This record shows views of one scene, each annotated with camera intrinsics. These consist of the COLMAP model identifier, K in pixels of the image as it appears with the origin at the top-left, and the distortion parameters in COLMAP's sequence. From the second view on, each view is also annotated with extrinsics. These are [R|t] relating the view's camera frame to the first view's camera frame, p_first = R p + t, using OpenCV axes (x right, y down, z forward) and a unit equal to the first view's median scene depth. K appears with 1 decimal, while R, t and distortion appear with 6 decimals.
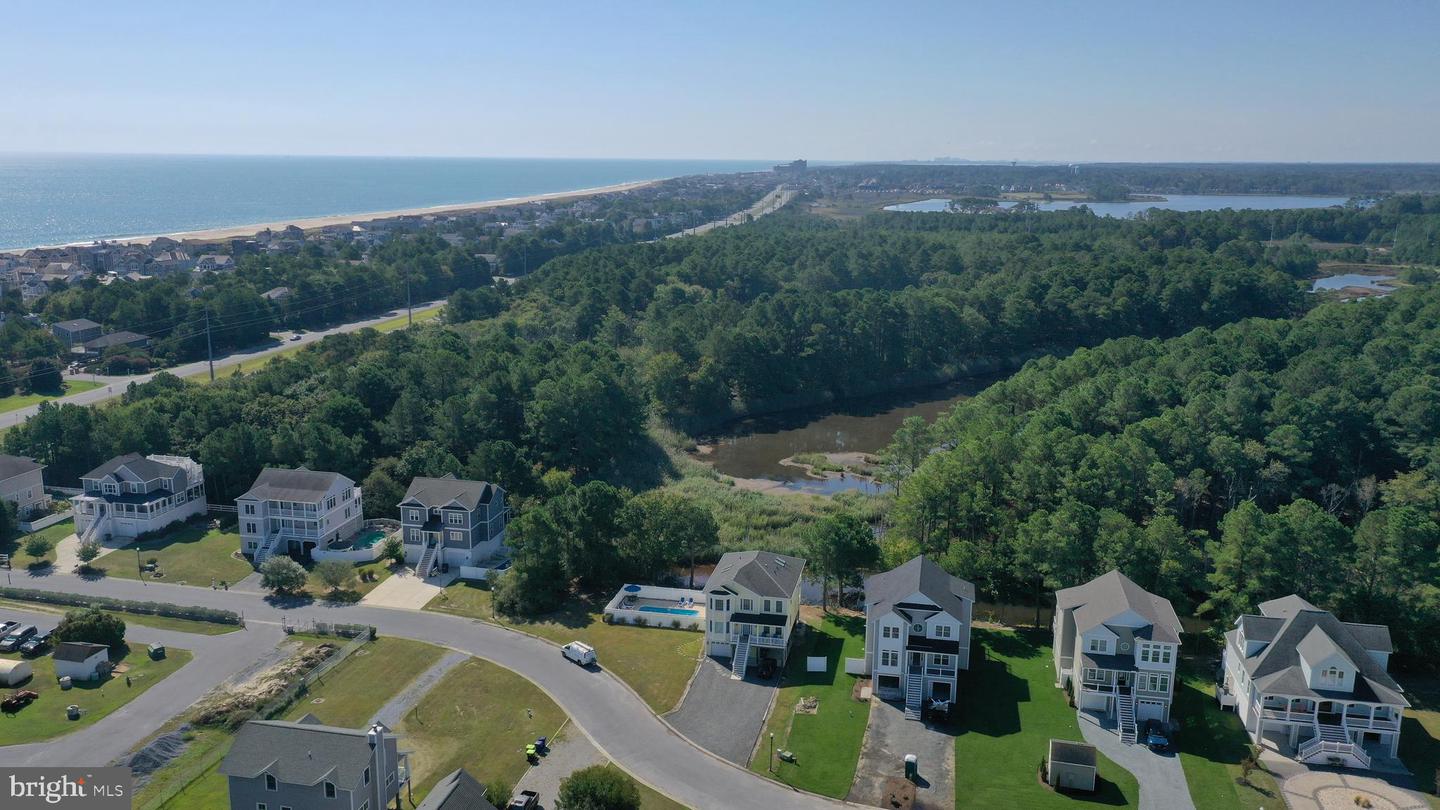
lens RADIAL K [[1145.7, 0, 715.7], [0, 1145.7, 400.2], [0, 0, 1]] dist [0.005312, 0.006828]
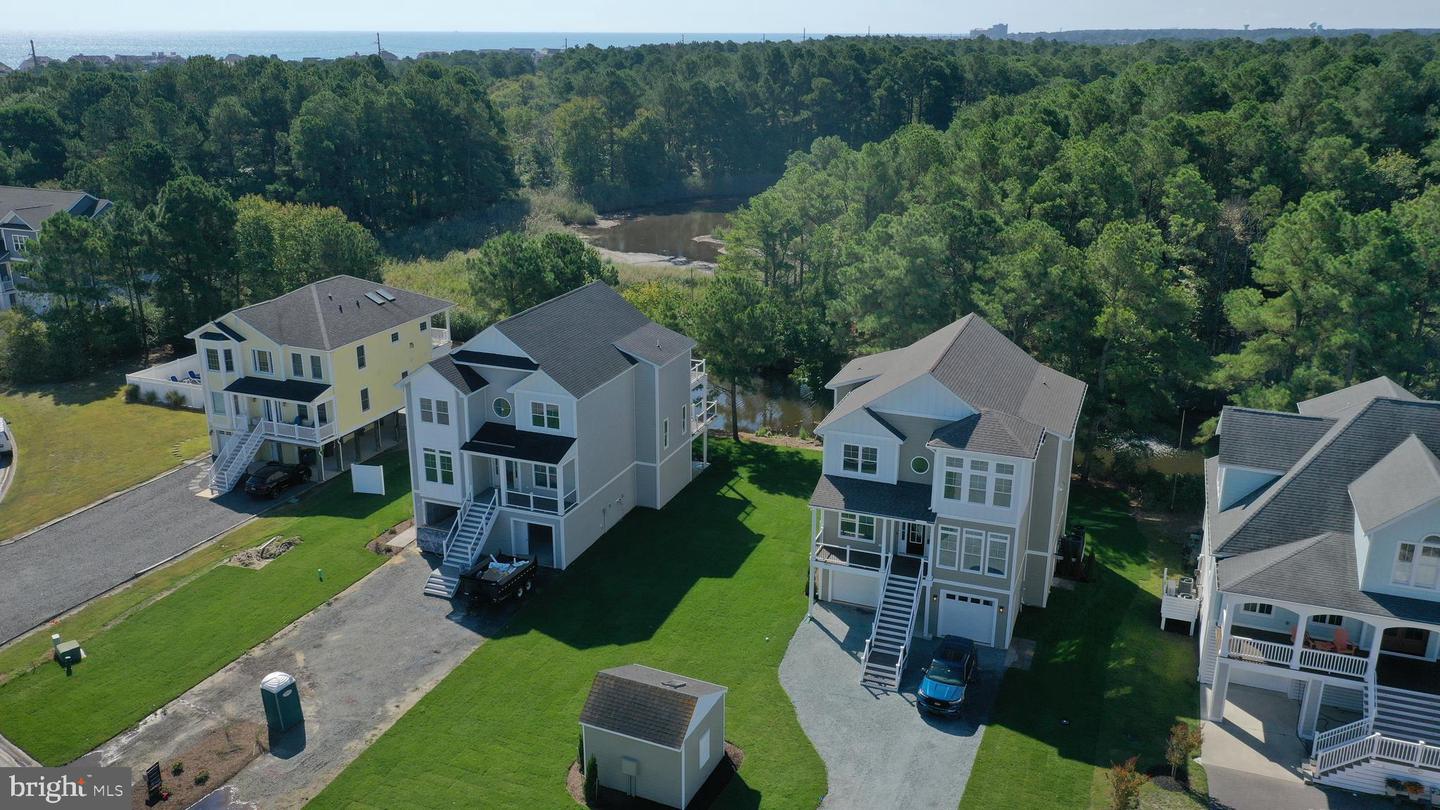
lens RADIAL K [[1144.0, 0, 713.4], [0, 1144.0, 400.9], [0, 0, 1]] dist [0.010208, -0.000762]
pose [[0.985247, 0.048245, -0.164196, 0.329003], [-0.031398, 0.994114, 0.103692, 0.141052], [0.168232, -0.097007, 0.980963, 0.541227]]
